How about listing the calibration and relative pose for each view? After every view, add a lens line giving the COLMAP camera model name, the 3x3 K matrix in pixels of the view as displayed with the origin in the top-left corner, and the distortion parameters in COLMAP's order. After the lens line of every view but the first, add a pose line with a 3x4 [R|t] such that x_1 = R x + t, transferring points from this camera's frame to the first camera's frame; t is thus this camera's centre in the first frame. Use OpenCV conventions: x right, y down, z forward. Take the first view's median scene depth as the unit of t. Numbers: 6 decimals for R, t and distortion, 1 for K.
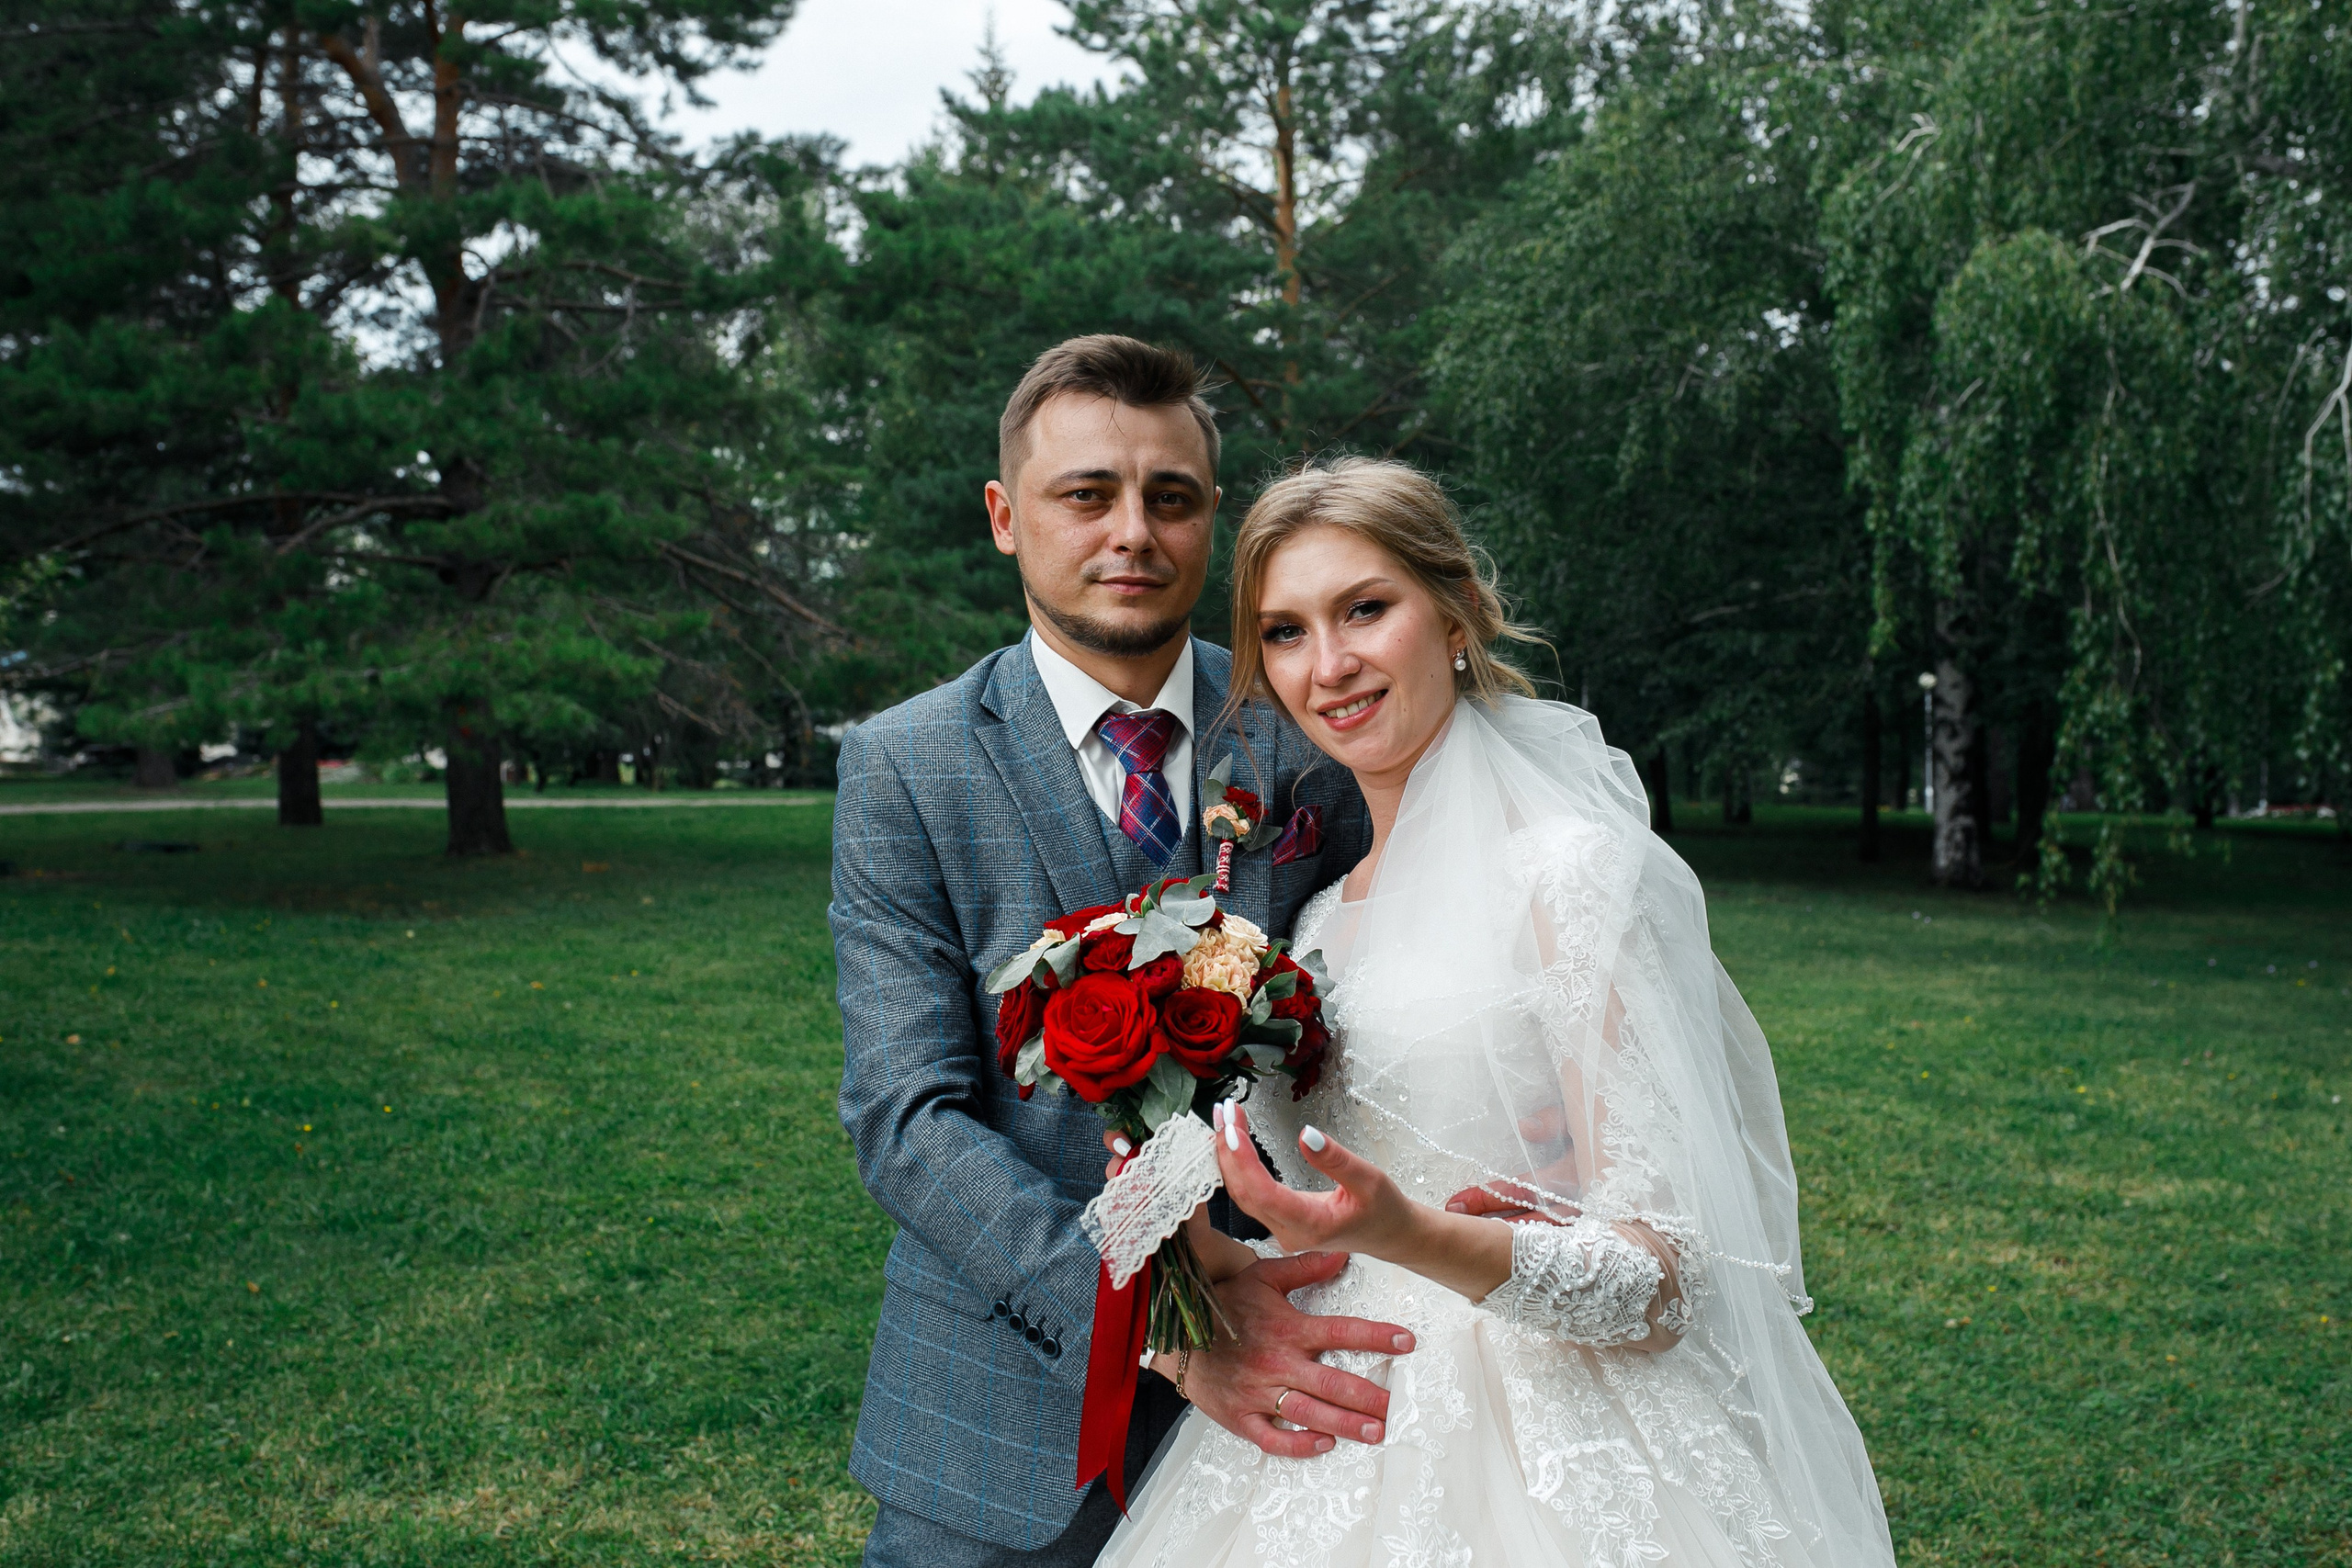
lens RADIAL K [[2245.2, 0, 1176.0], [0, 2245.2, 784.0], [0, 0, 1]] dist [-0.052476, 0.077580]
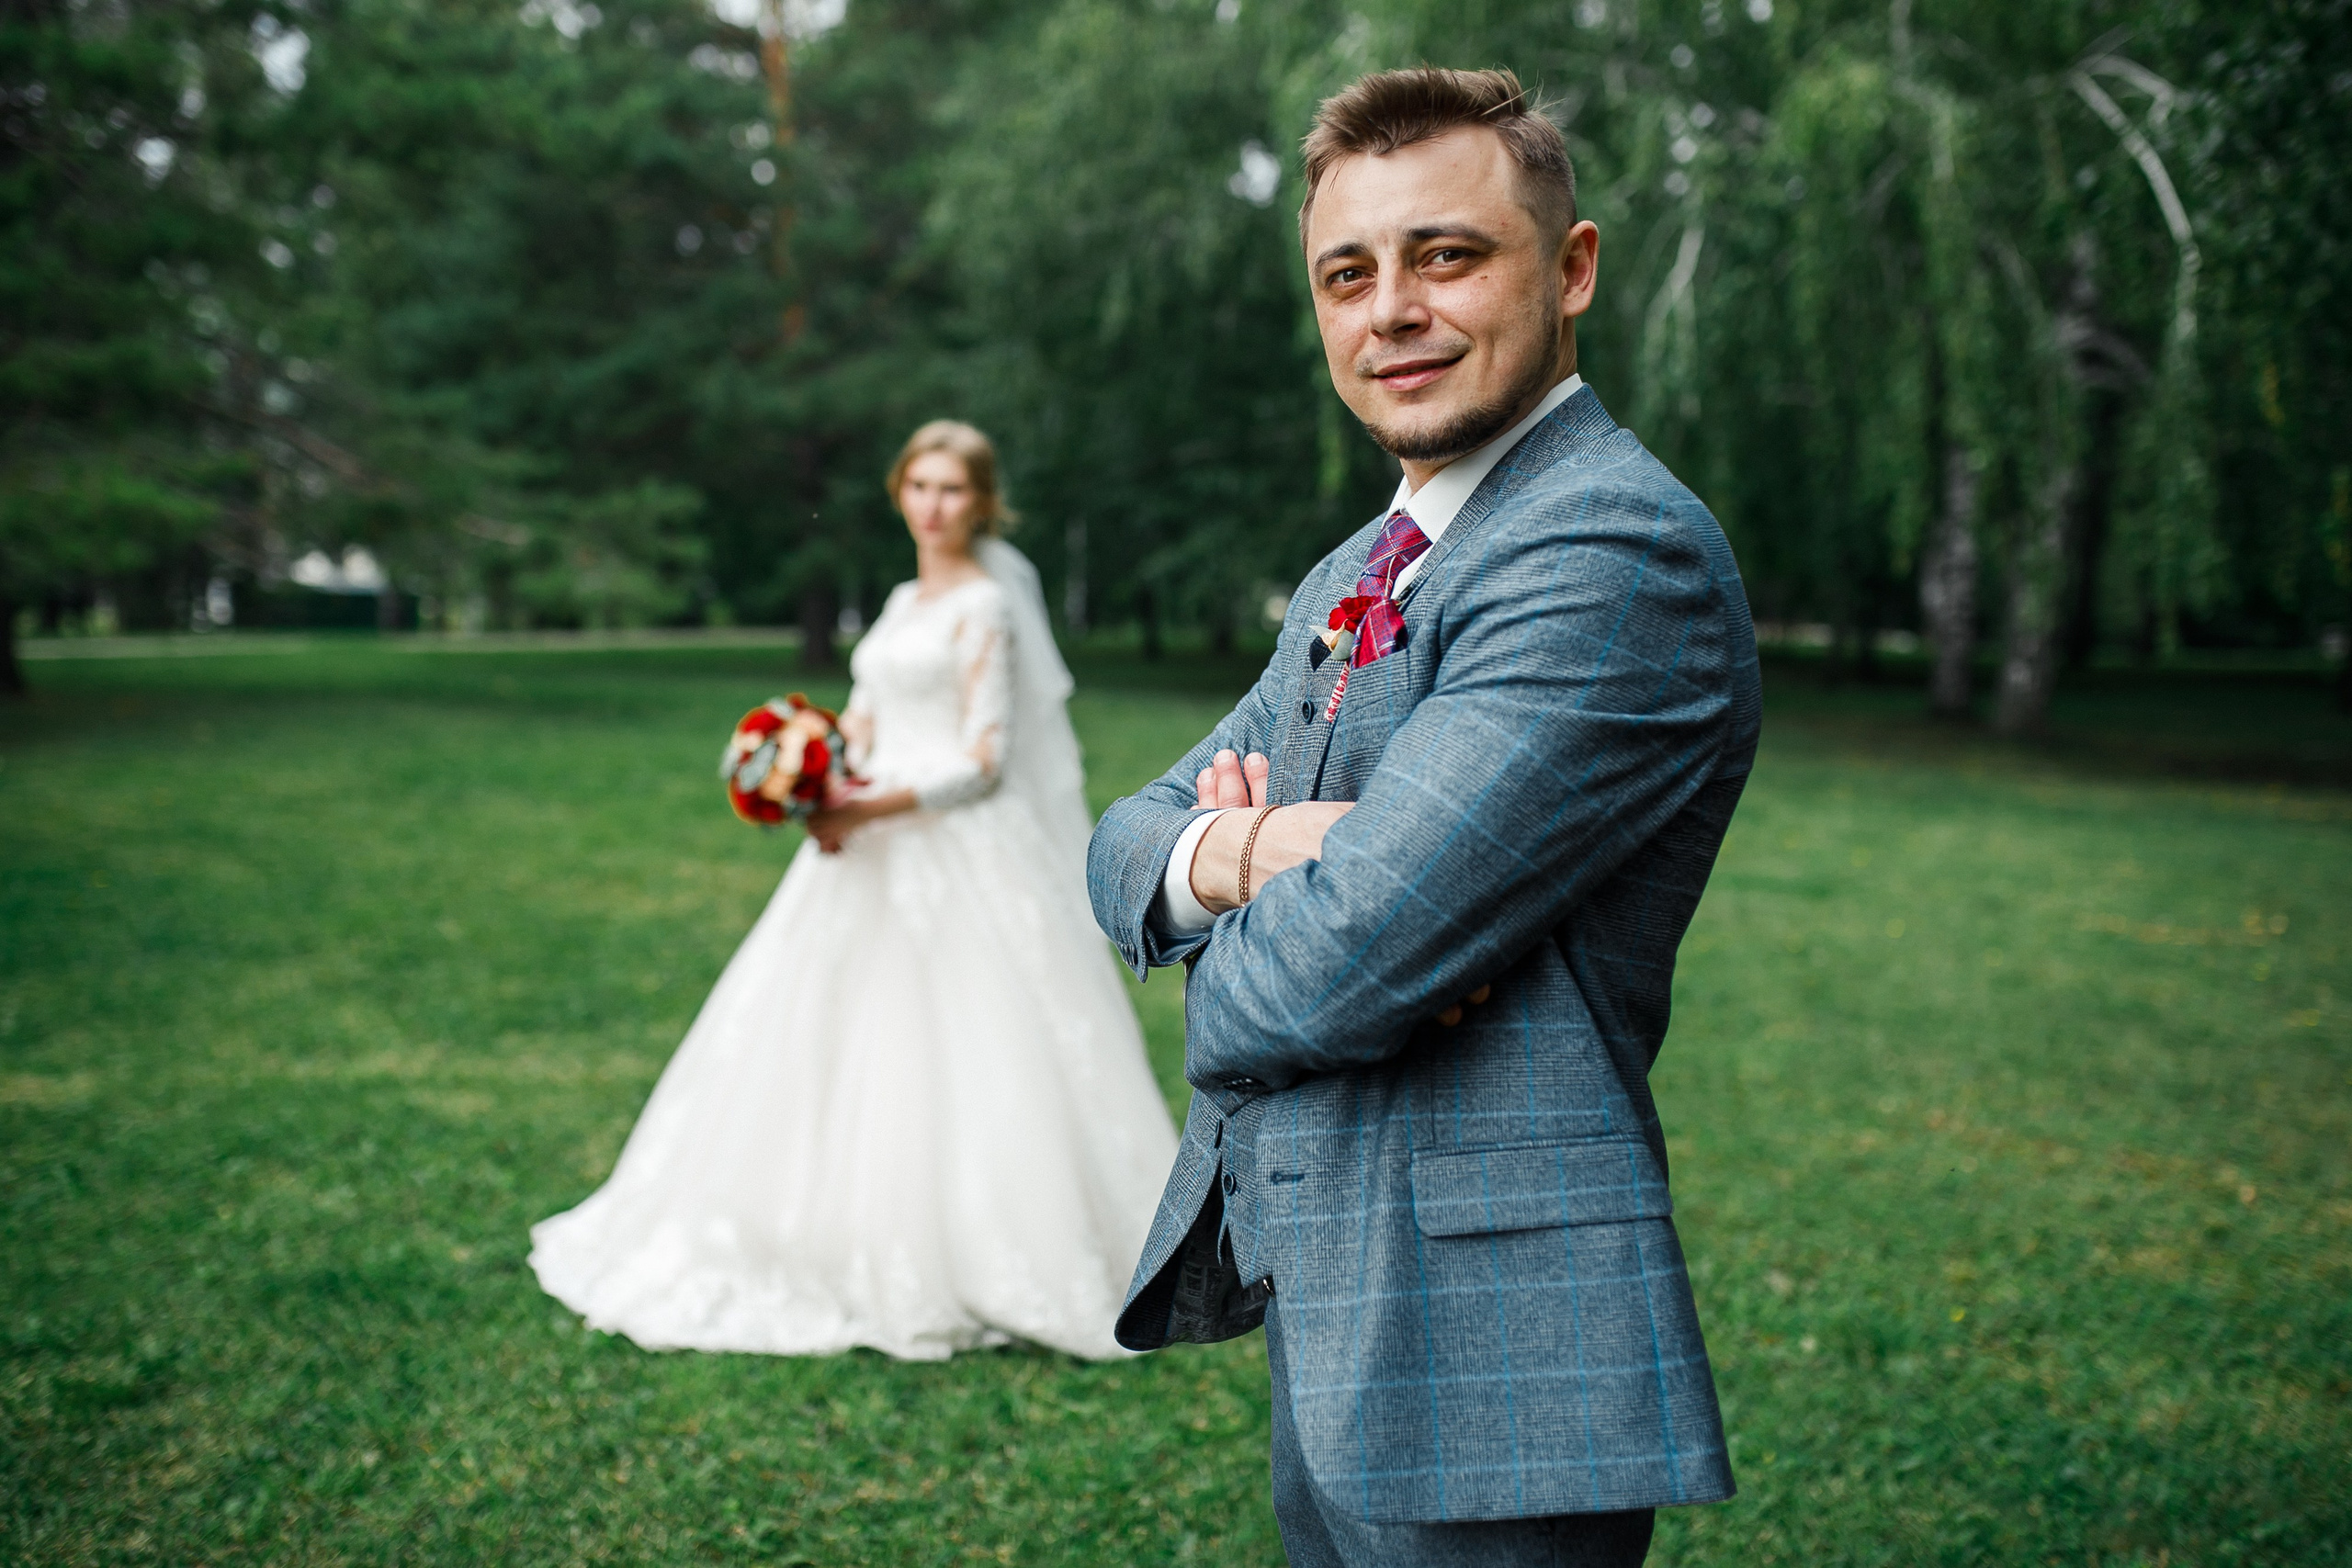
lens RADIAL K [[2382.0, 0, 1176.0], [0, 2382.0, 784.0], [0, 0, 1]] dist [-0.053402, 0.077772]
pose [[0.975348, -0.030734, 0.218523, -0.032036], [0.015951, 0.997483, 0.069093, 0.006562], [-0.220097, -0.063904, 0.973383, -0.164957]]
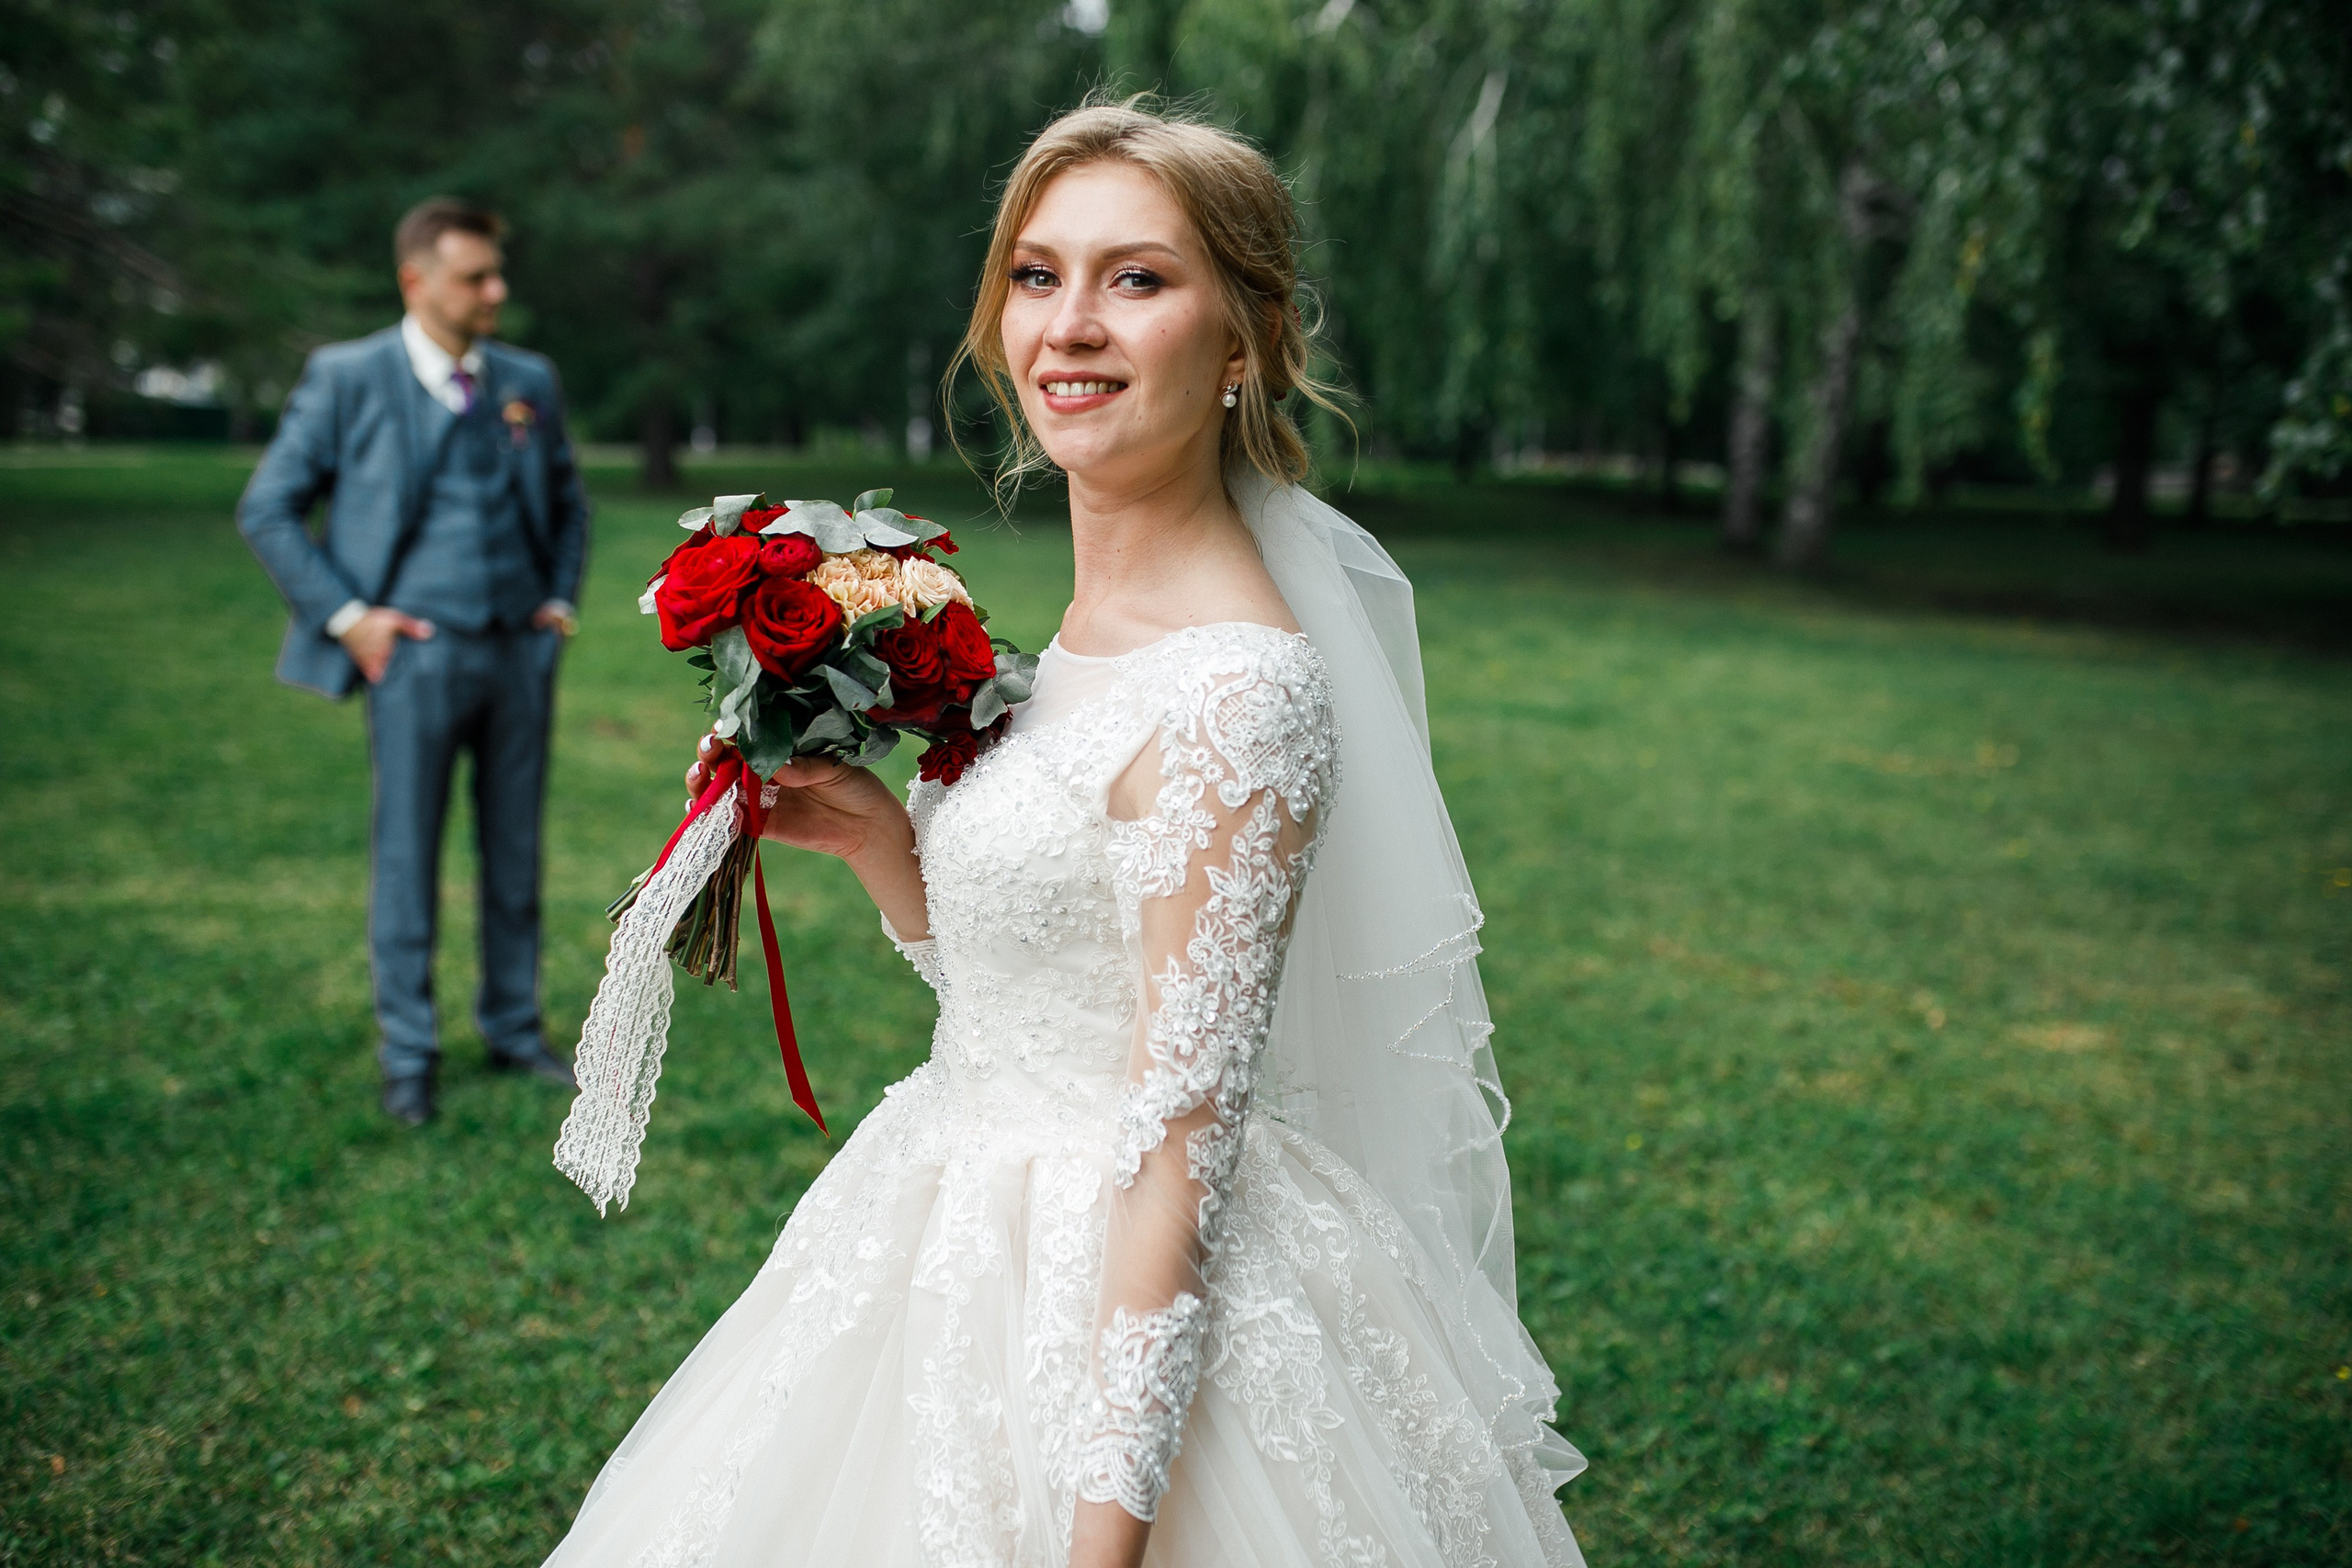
lens RADIAL K [[2277.4, 0, 1177.2], [0, 2277.4, 781.9], [0, 0, 1]] dist [-0.051549, 0.075534]
pose [[0.959758, -0.042668, 0.277570, -0.013260], [0.001093, 0.988951, 0.148242, 0.004612], [-0.280828, -0.141973, 0.949199, -0.160469]]
